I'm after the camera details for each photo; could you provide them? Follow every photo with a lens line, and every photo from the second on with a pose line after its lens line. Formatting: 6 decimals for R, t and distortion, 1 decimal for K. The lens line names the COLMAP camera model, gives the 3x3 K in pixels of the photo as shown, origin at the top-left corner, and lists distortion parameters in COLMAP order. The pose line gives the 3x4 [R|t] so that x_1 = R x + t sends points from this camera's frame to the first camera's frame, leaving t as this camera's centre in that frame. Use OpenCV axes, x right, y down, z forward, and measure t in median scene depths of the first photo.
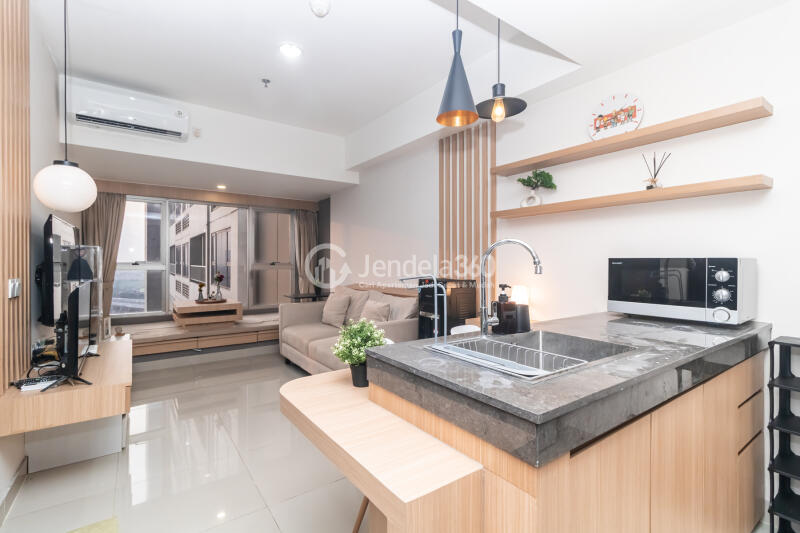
lens RADIAL K [[369.5, 0, 393.9], [0, 369.5, 264.0], [0, 0, 1]] dist [0.002935, 0.000025]
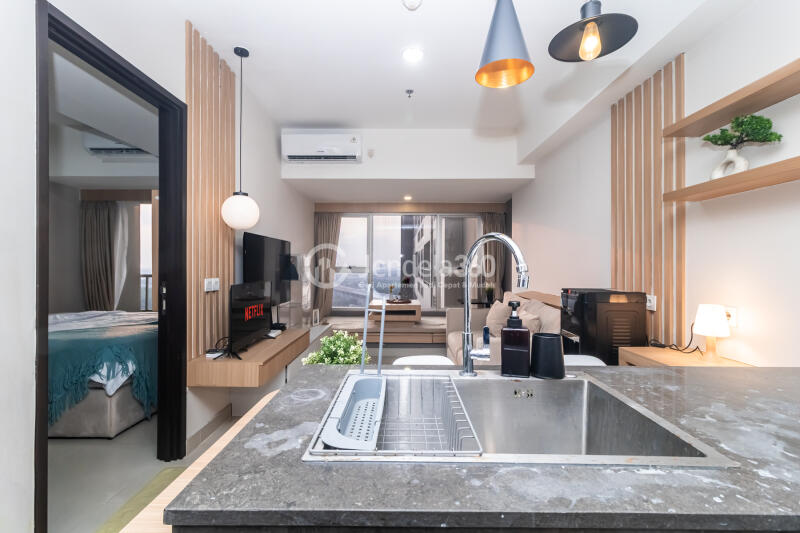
lens RADIAL K [[368.0, 0, 394.5], [0, 368.0, 265.3], [0, 0, 1]] dist [0.001032, -0.000038]
pose [[0.813339, -0.000538, -0.581790, 0.196819], [-0.003824, 0.999973, -0.006269, -0.002161], [0.581778, 0.007324, 0.813315, 0.128521]]
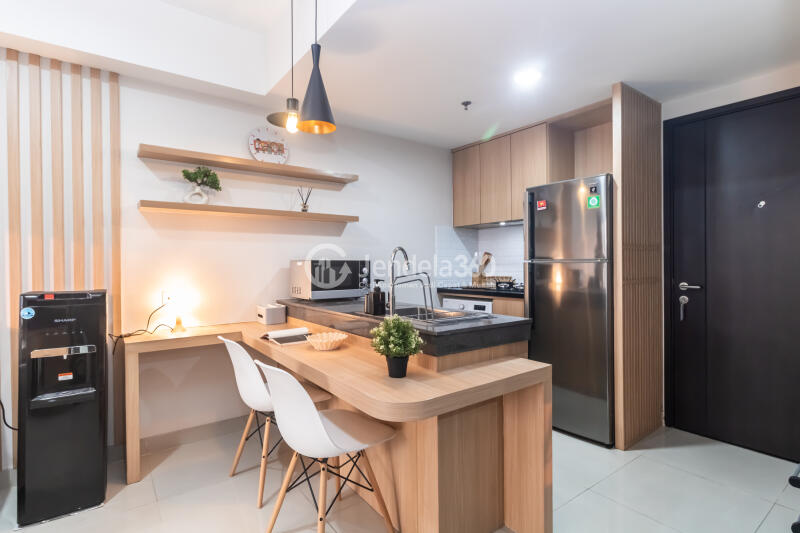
lens RADIAL K [[406.3, 0, 400.0], [0, 406.3, 266.5], [0, 0, 1]] dist [0.016688, -0.000054]
pose [[-0.025772, -0.009867, 0.999619, -0.478693], [0.009279, 0.999906, 0.010109, -0.002940], [-0.999625, 0.009536, -0.025678, 0.371323]]
